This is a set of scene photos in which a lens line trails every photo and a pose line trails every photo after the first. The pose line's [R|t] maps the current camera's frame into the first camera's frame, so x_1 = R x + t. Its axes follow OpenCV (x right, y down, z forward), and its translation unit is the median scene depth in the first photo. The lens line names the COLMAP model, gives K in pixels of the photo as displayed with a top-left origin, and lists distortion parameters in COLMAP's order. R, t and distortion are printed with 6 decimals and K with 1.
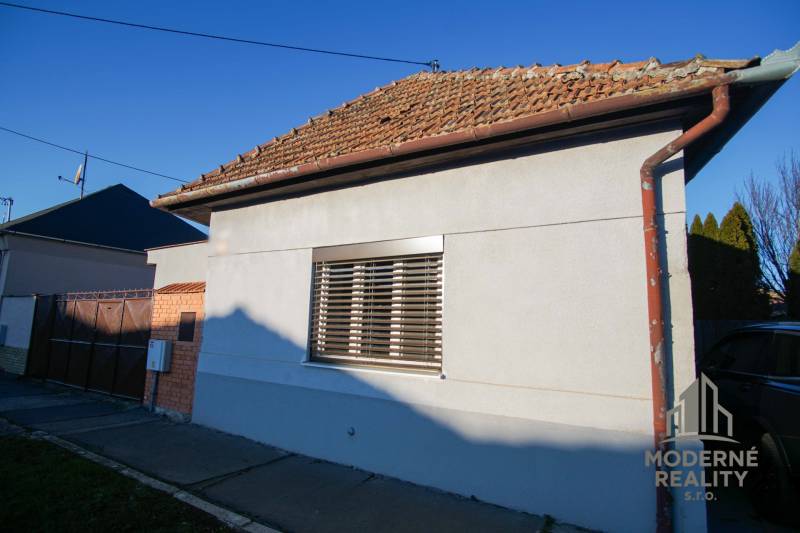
lens RADIAL K [[419.1, 0, 398.5], [0, 419.1, 268.4], [0, 0, 1]] dist [-0.034356, 0.011419]
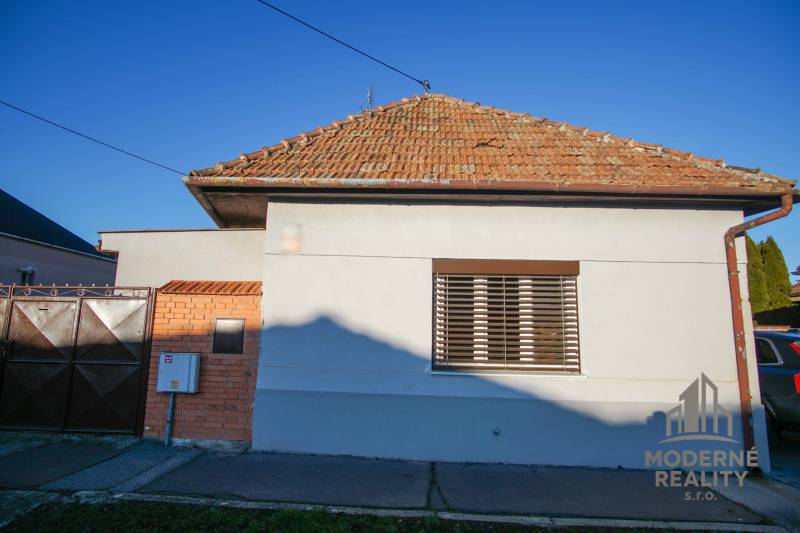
lens RADIAL K [[419.1, 0, 398.5], [0, 419.1, 268.4], [0, 0, 1]] dist [-0.034356, 0.011419]
pose [[0.879066, 0.059910, 0.472921, -0.821212], [-0.064015, 0.997921, -0.007428, -0.013024], [-0.472383, -0.023744, 0.881074, 0.150857]]
